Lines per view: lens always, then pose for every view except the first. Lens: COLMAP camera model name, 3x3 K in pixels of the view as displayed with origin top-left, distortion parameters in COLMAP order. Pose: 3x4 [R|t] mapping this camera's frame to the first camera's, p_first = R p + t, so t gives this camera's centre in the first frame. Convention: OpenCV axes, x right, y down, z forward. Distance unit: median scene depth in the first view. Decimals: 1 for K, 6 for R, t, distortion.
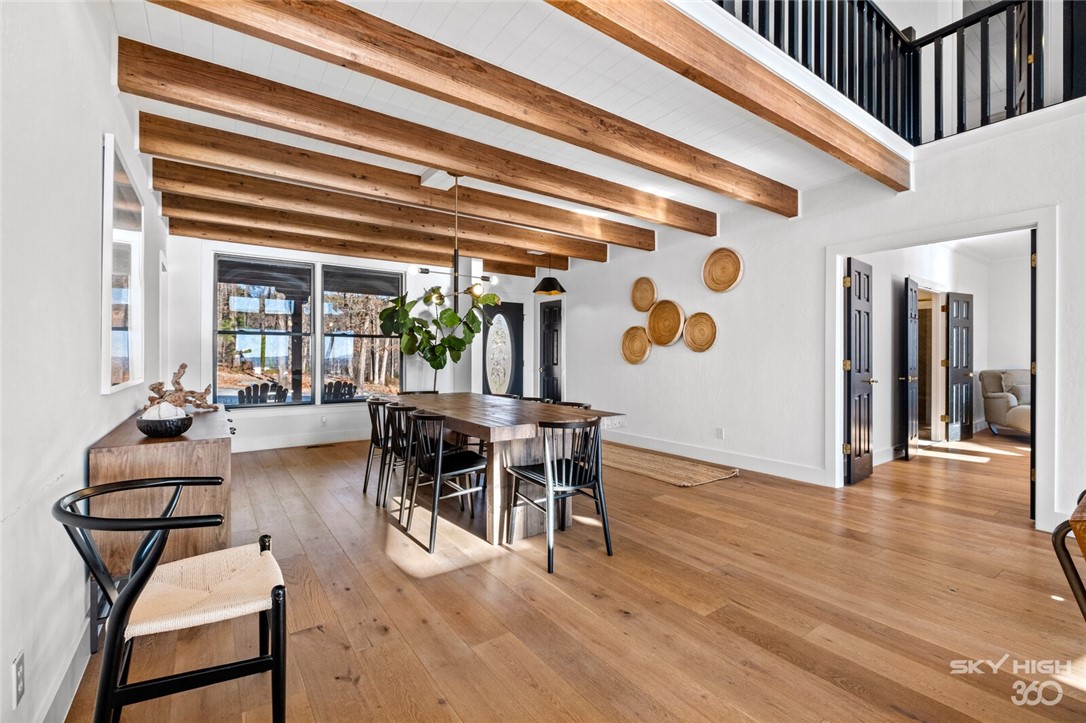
lens RADIAL K [[484.3, 0, 542.2], [0, 484.3, 353.5], [0, 0, 1]] dist [0.008954, -0.001894]
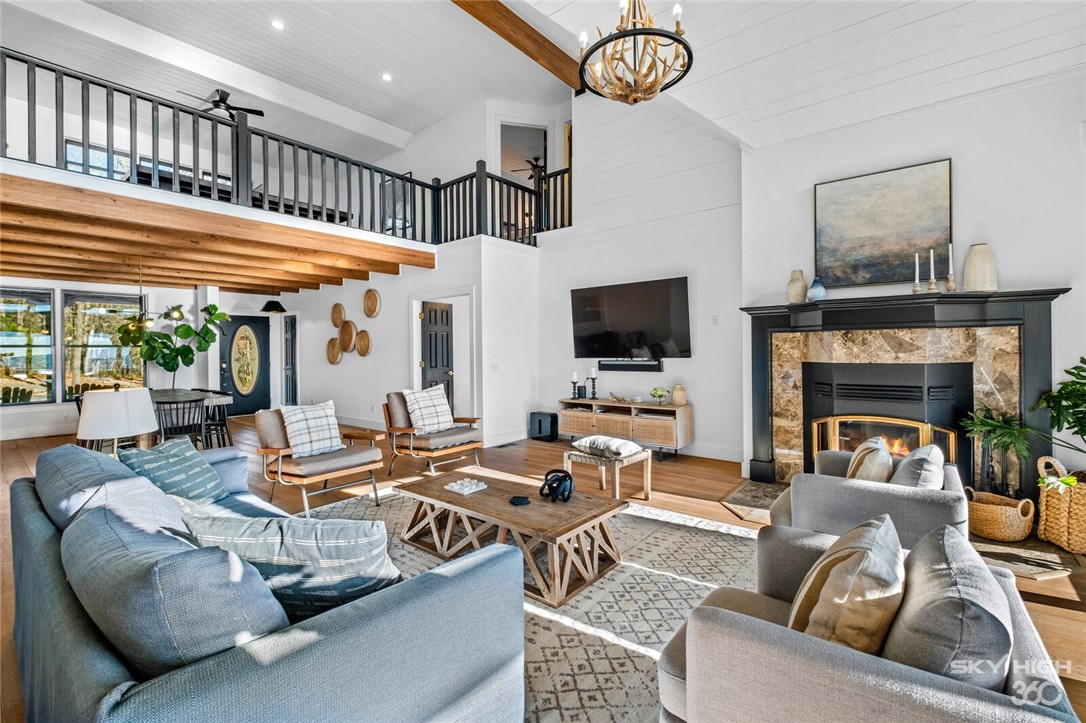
lens RADIAL K [[484.3, 0, 546.5], [0, 484.3, 353.1], [0, 0, 1]] dist [0.008954, -0.001894]
pose [[0.963308, -0.007203, 0.268301, 0.397287], [0.008159, 0.999964, -0.002450, -0.003732], [-0.268273, 0.004549, 0.963332, -0.516001]]
